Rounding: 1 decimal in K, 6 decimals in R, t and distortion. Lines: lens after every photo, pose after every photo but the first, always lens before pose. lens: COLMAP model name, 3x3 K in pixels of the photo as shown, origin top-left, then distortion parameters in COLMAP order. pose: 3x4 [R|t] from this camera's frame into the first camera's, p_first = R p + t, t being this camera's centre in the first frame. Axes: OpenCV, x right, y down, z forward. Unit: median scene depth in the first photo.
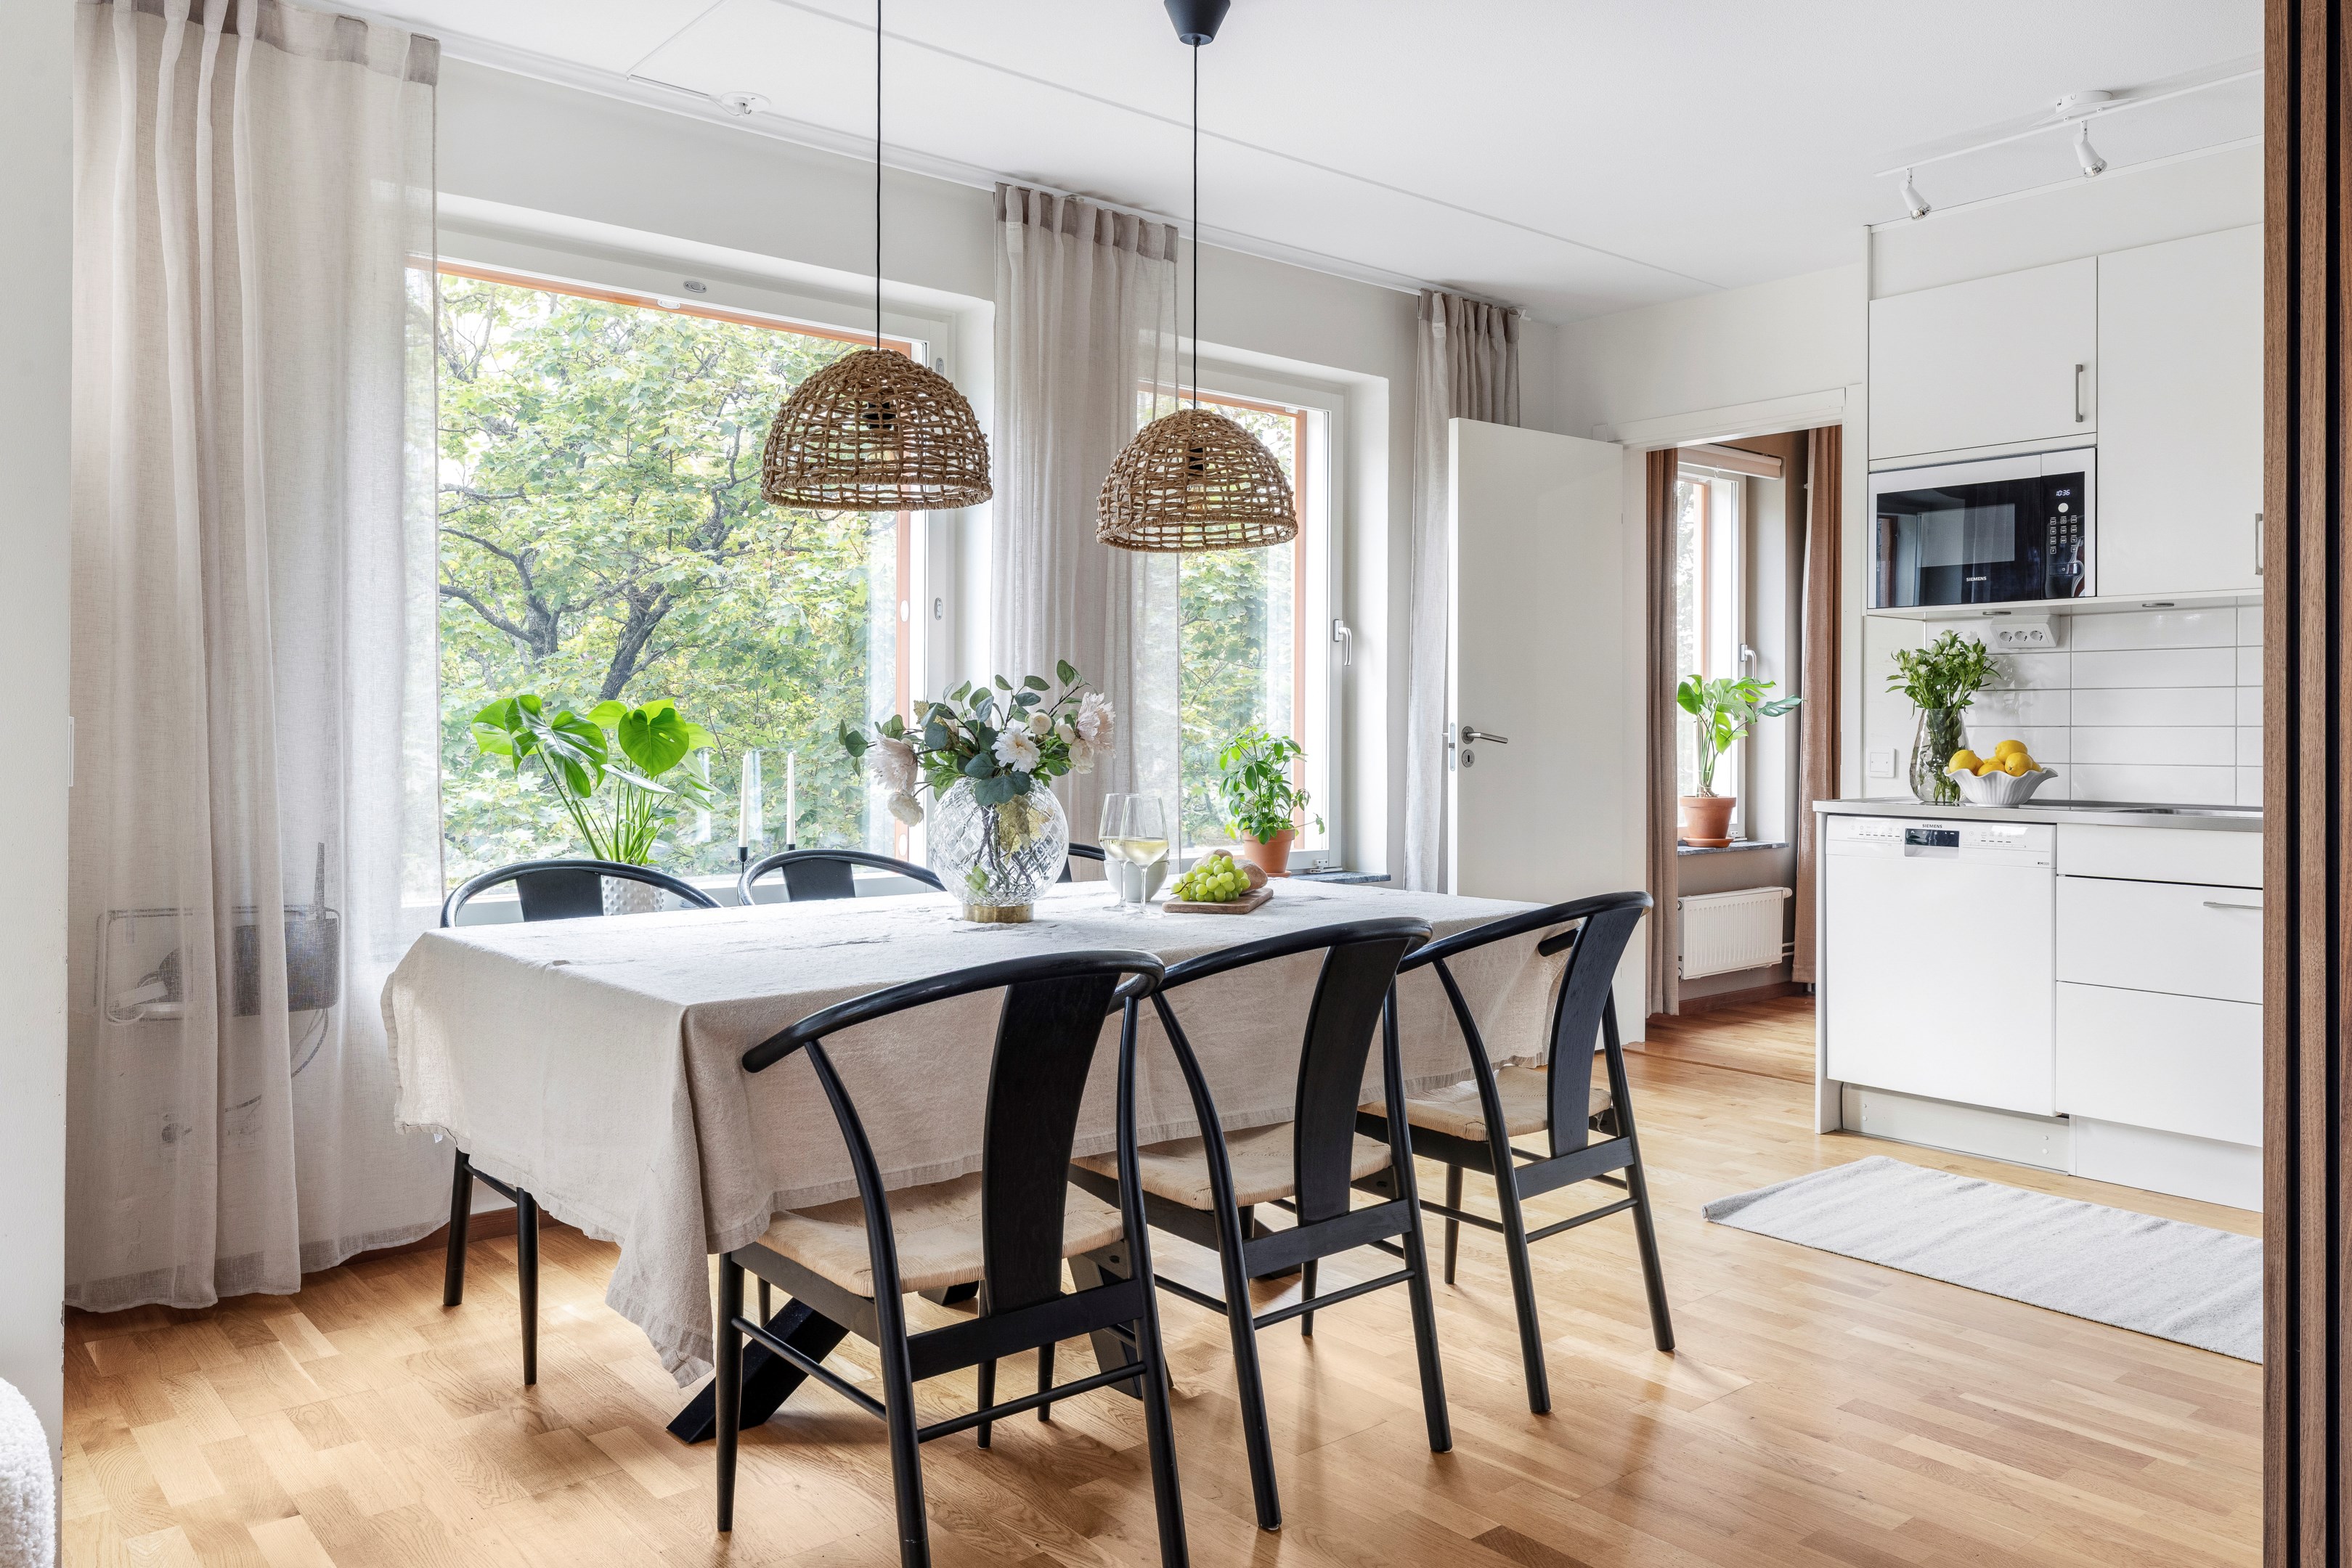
lens RADIAL K [[1712.4, 0, 1174.1], [0, 1712.4, 731.0], [0, 0, 1]] dist [-0.011554, 0.002036]
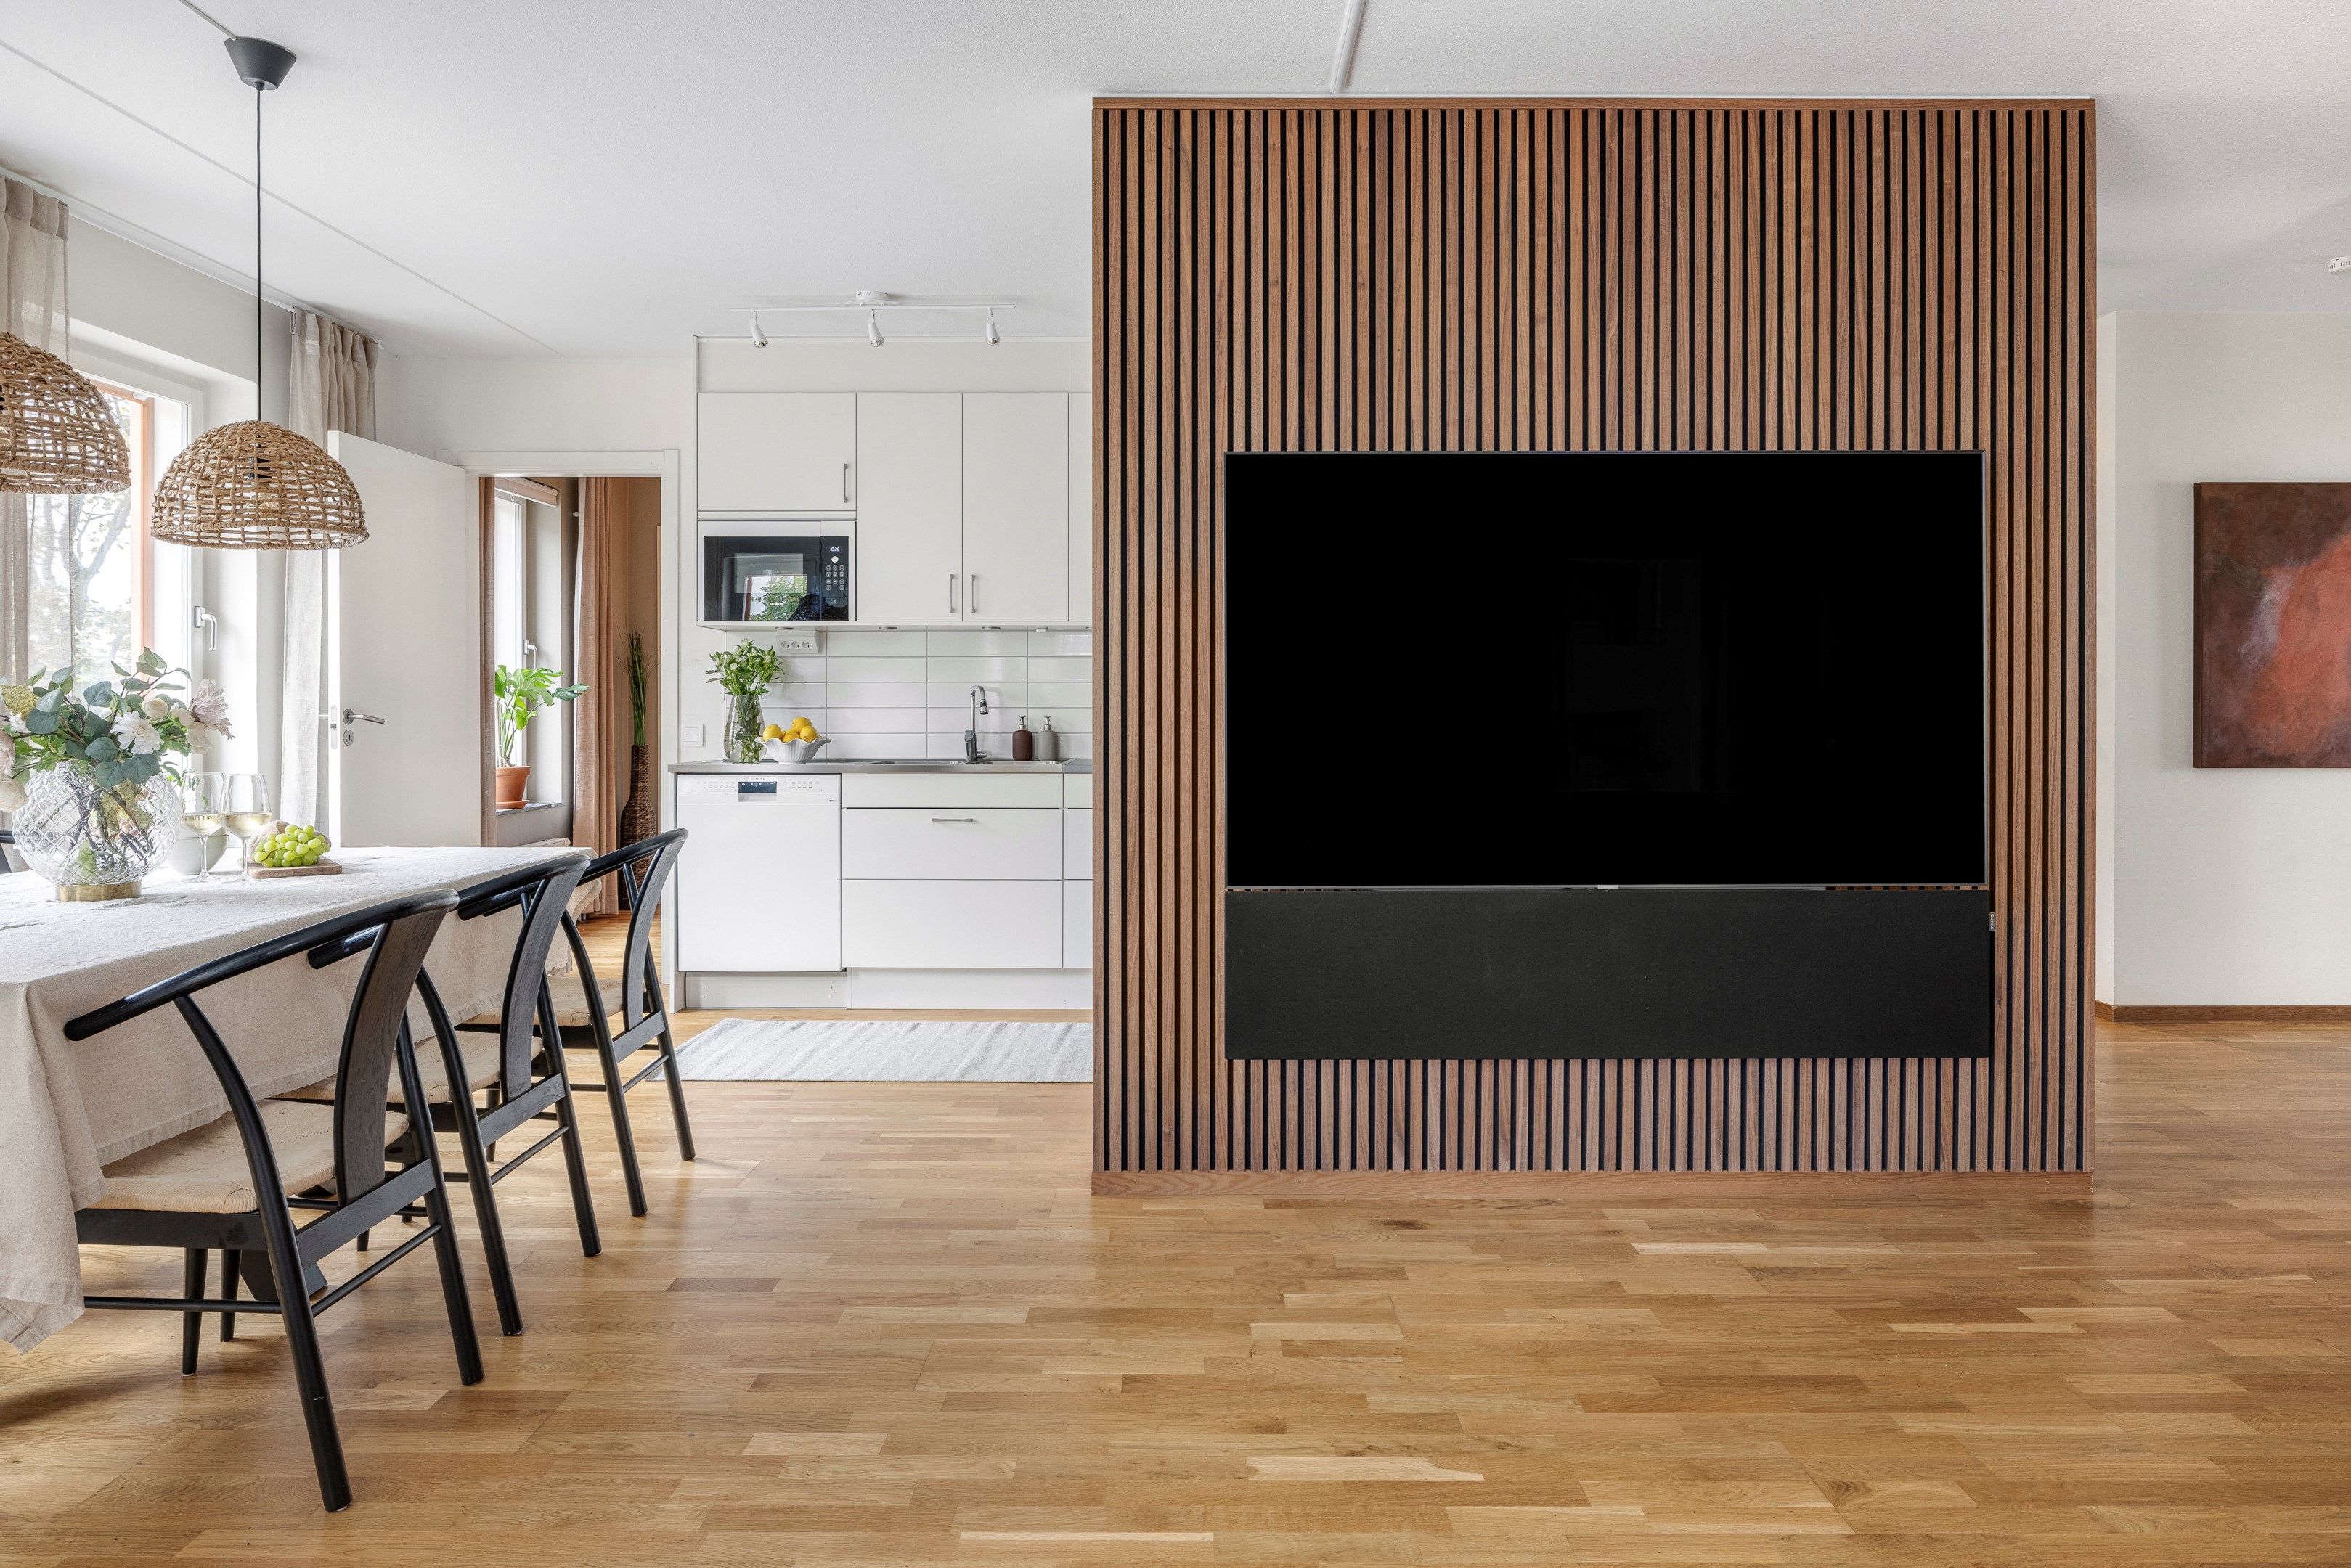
lens RADIAL K [[1796.5, 0, 1175.0], [0, 1796.5, 737.8], [0, 0, 1]] dist [-0.073963, -0.000519]
pose [[0.574994, -0.015065, 0.818019, -0.551421], [0.002977, 0.999862, 0.016321, -0.001212], [-0.818152, -0.006950, 0.574960, -0.123012]]
